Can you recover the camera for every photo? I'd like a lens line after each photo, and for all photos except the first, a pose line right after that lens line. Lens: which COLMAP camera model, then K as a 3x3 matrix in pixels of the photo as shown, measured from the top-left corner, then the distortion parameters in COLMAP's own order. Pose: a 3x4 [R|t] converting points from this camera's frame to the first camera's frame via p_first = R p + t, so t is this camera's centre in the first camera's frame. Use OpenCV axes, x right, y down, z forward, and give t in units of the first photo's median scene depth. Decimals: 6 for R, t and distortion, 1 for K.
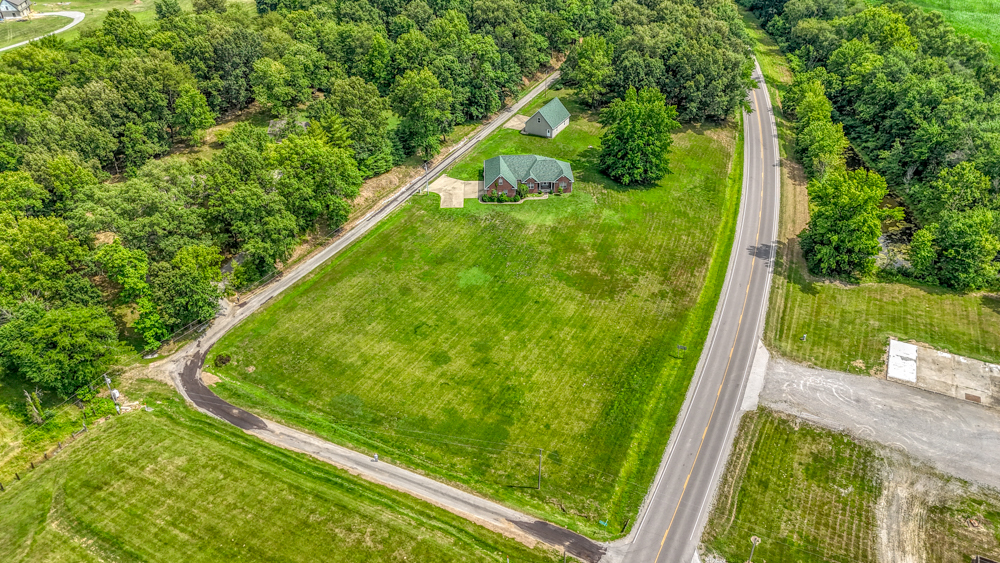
lens RADIAL K [[760.6, 0, 497.5], [0, 760.6, 282.9], [0, 0, 1]] dist [0.017076, -0.015634]
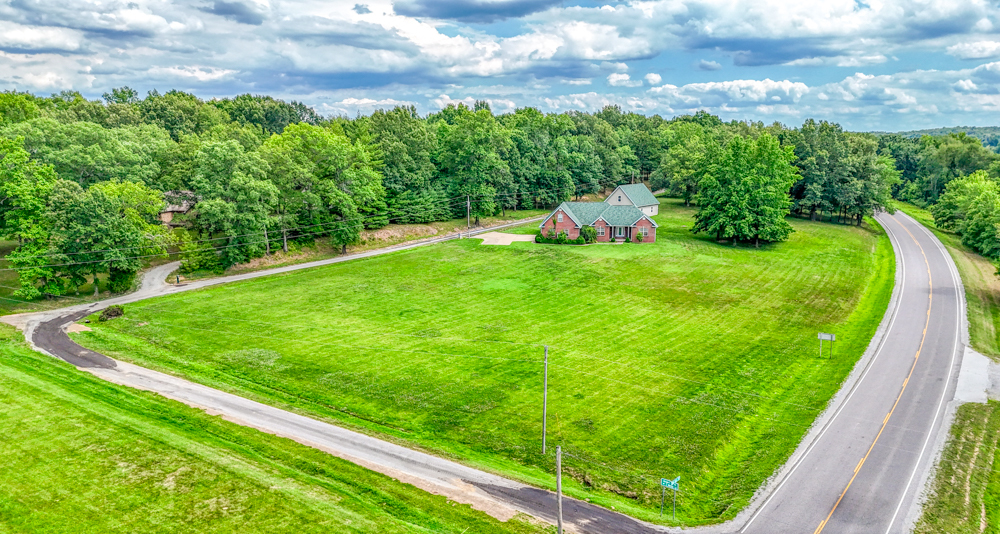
lens RADIAL K [[761.0, 0, 495.2], [0, 761.0, 266.1], [0, 0, 1]] dist [0.025149, -0.014111]
pose [[0.987167, 0.035507, -0.155696, 0.079482], [-0.095982, 0.911134, -0.400778, 0.298588], [0.127629, 0.410579, 0.902849, 0.410264]]
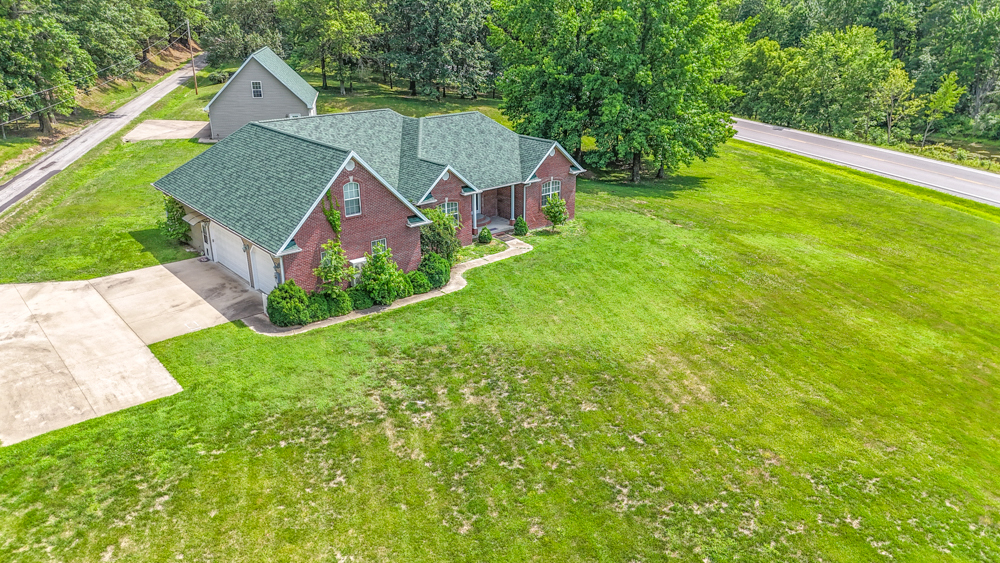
lens RADIAL K [[760.6, 0, 501.5], [0, 760.6, 278.0], [0, 0, 1]] dist [0.017076, -0.015634]
pose [[0.771301, -0.208560, 0.601330, -0.109087], [0.346273, 0.930231, -0.121516, -0.104271], [-0.534032, 0.301950, 0.789706, 1.099373]]
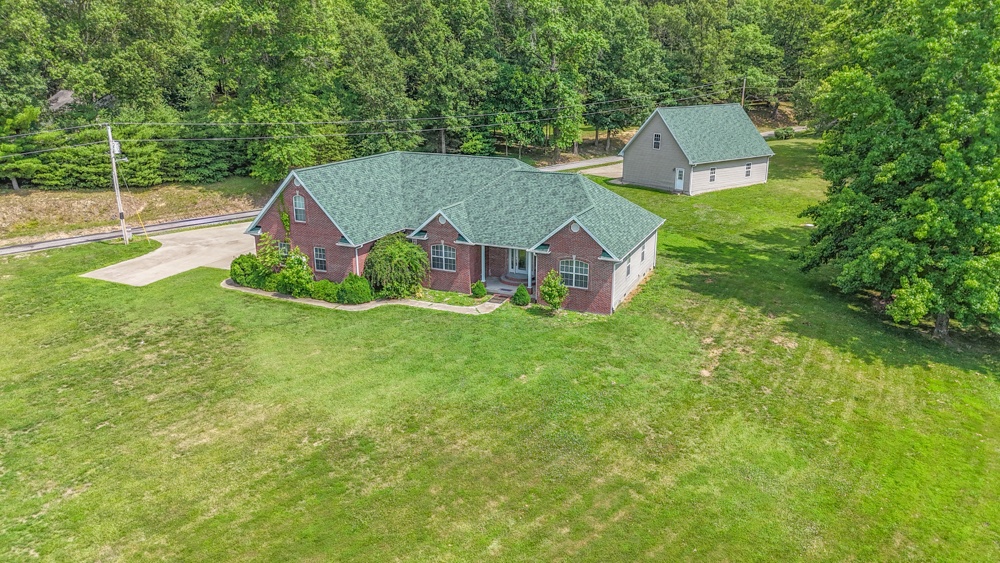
lens RADIAL K [[760.6, 0, 498.7], [0, 760.6, 280.2], [0, 0, 1]] dist [0.017076, -0.015634]
pose [[0.898219, 0.134166, -0.418571, 0.211035], [-0.252582, 0.936897, -0.241715, -0.091971], [0.359729, 0.322836, 0.875427, 1.075838]]
